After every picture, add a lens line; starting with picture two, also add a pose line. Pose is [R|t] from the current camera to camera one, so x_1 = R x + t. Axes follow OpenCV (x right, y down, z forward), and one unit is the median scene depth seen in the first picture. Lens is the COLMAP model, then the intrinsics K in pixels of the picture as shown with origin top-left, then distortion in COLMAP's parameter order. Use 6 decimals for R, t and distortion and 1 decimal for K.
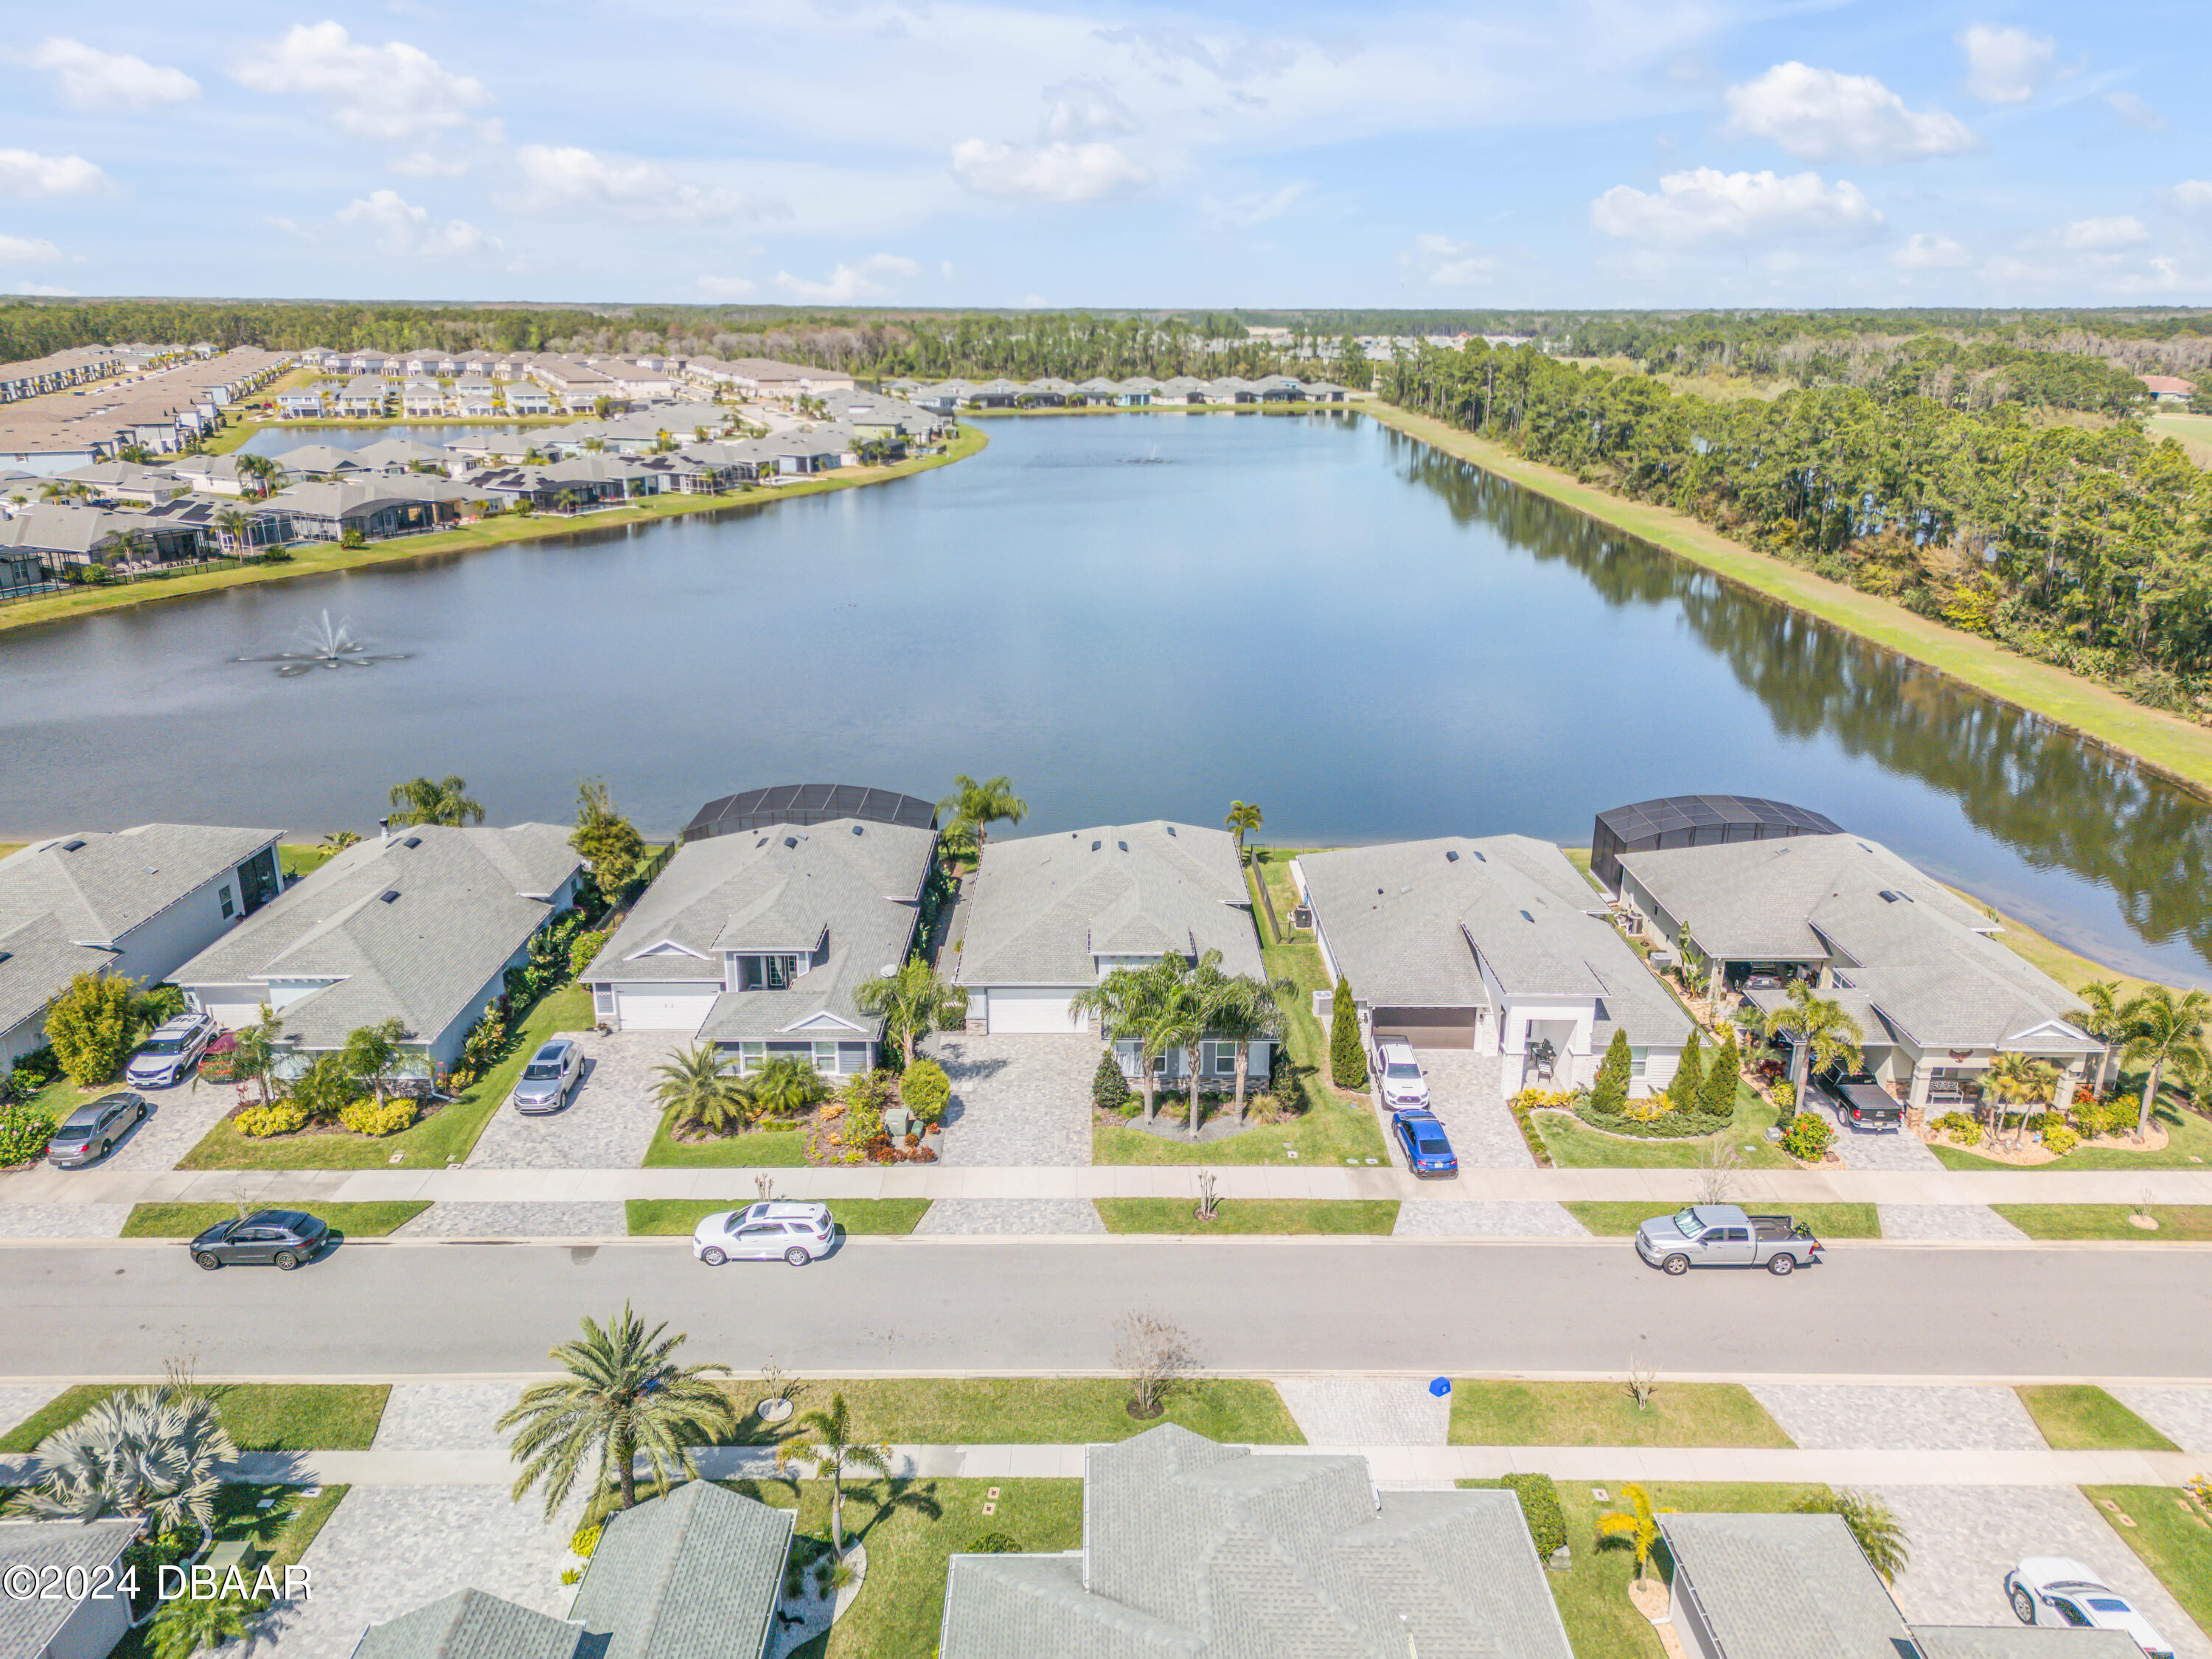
lens RADIAL K [[1555.0, 0, 1087.2], [0, 1555.0, 824.1], [0, 0, 1]] dist [0.077904, -0.080112]
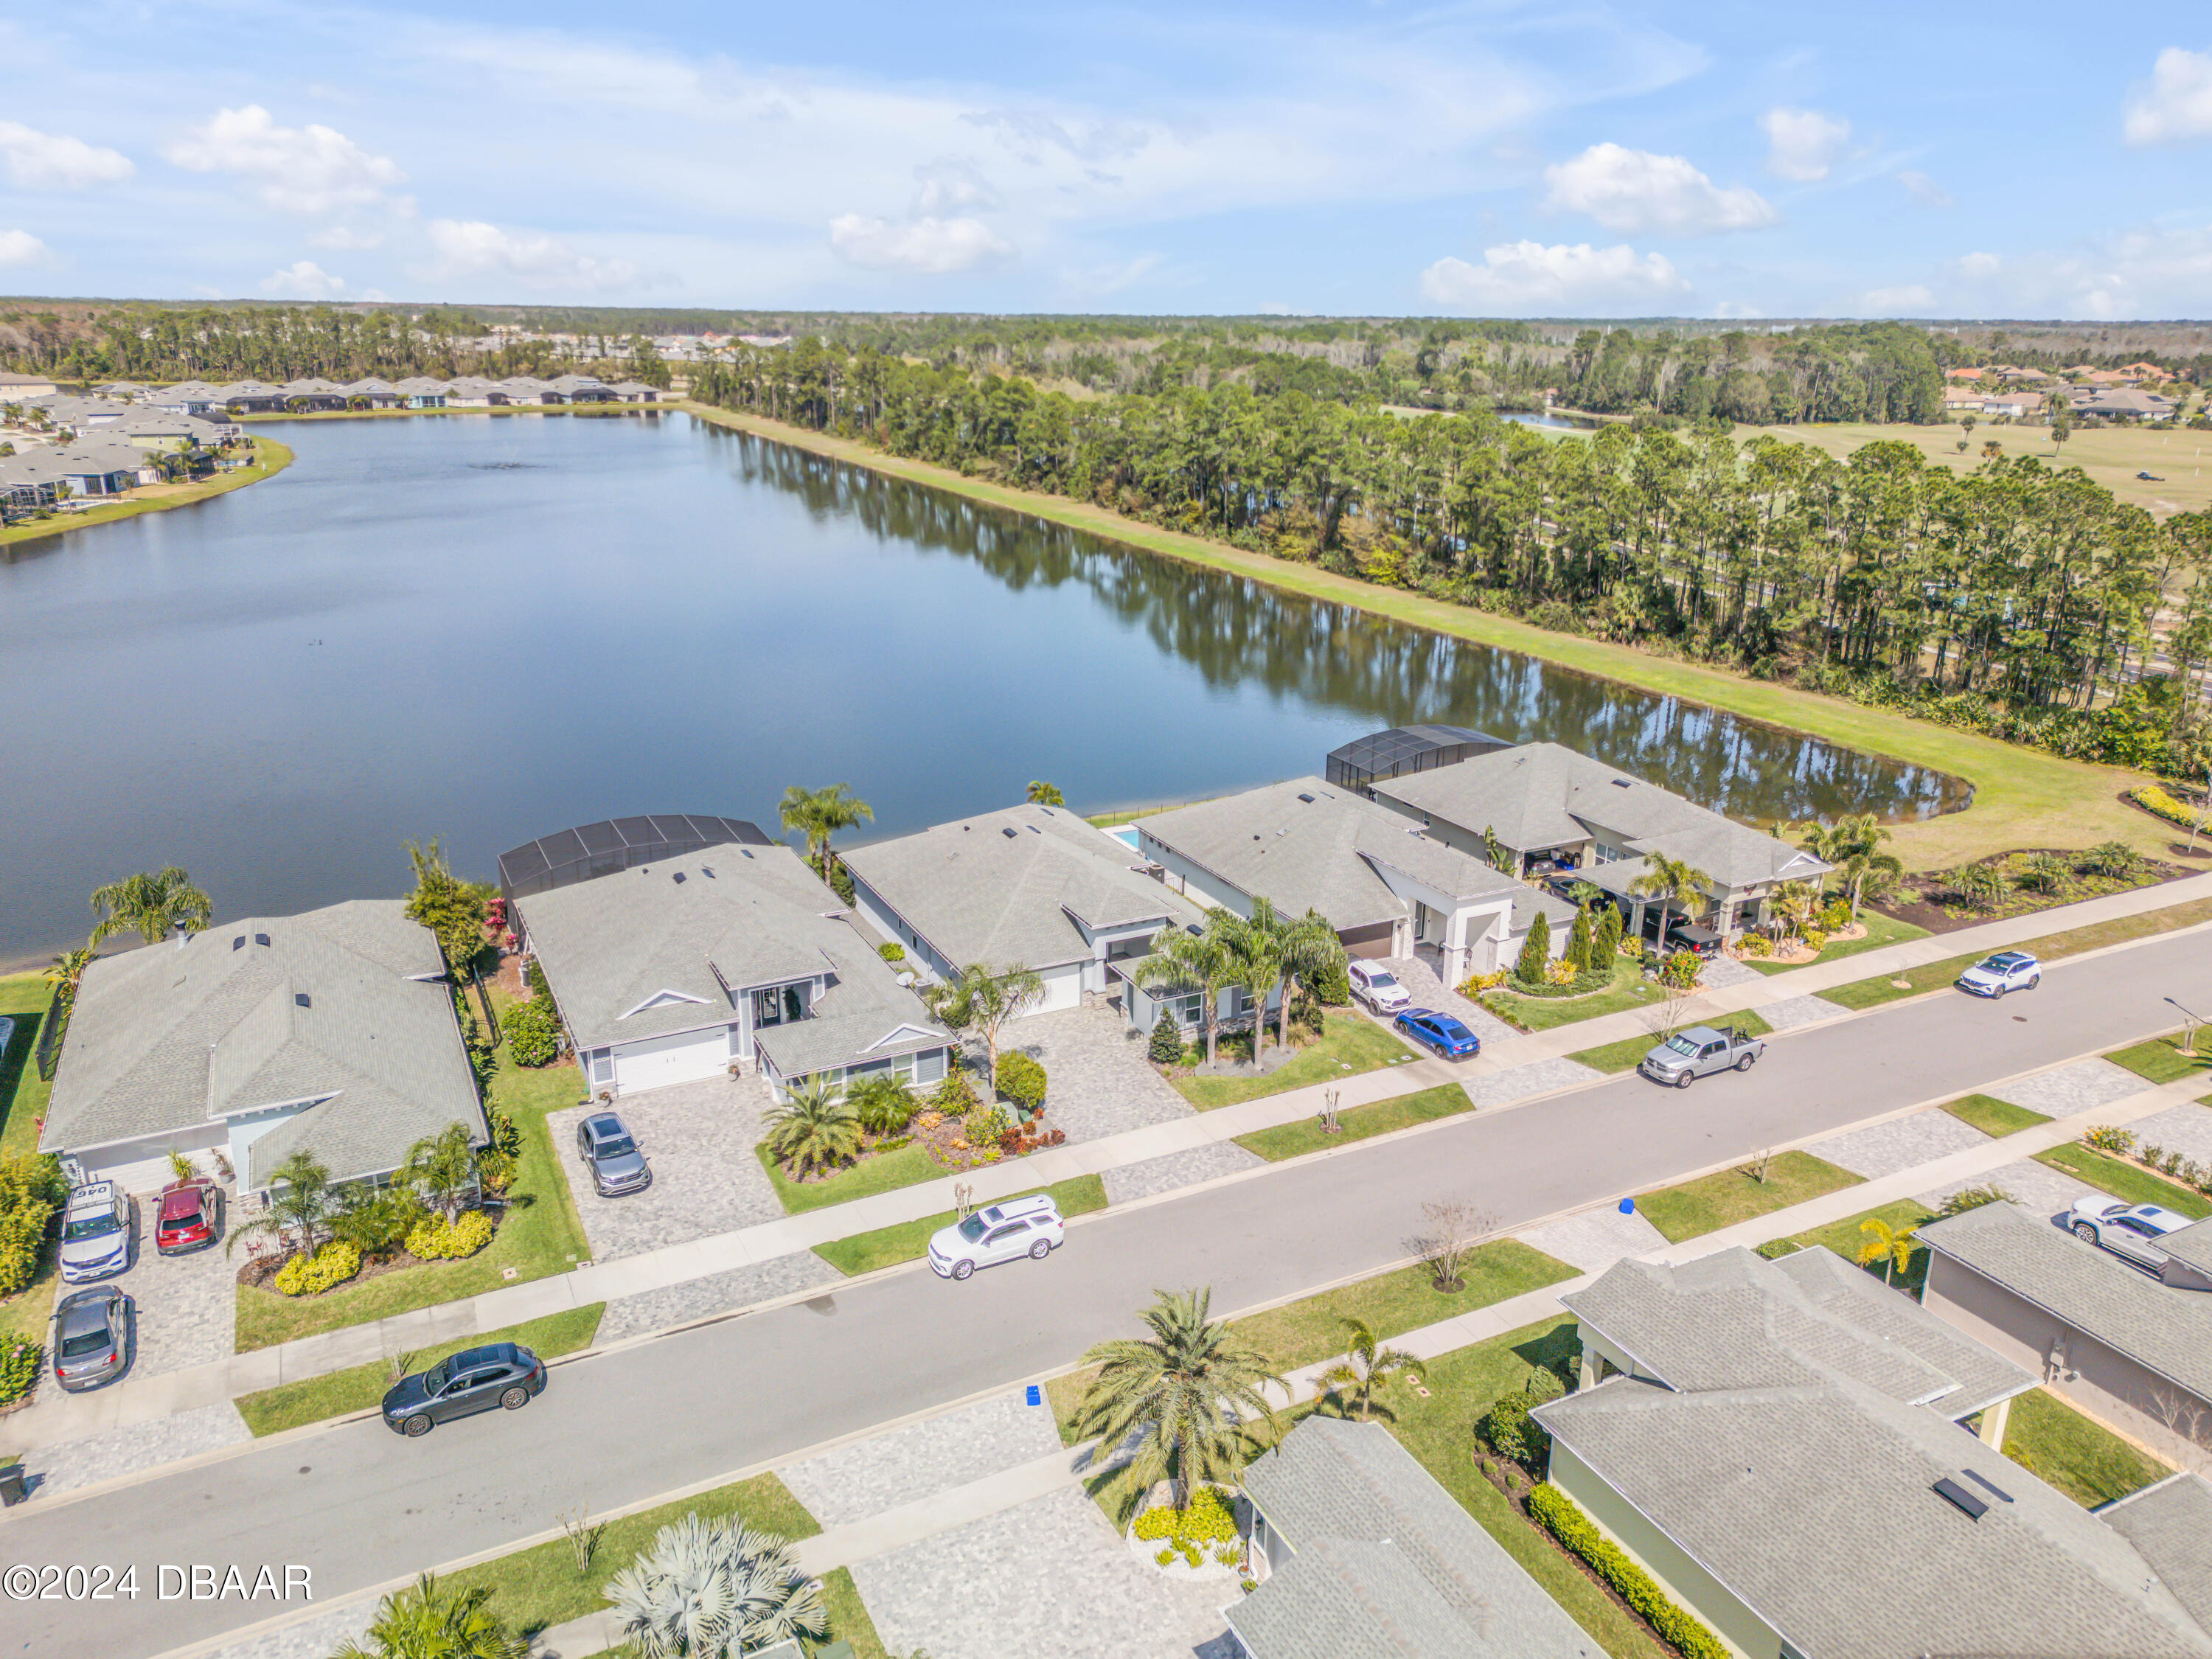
lens RADIAL K [[1555.0, 0, 1087.2], [0, 1555.0, 824.1], [0, 0, 1]] dist [0.077904, -0.080112]
pose [[0.895563, -0.134301, 0.424183, -0.338408], [0.134149, 0.990495, 0.030377, -0.014265], [-0.424231, 0.029699, 0.905067, 0.038881]]
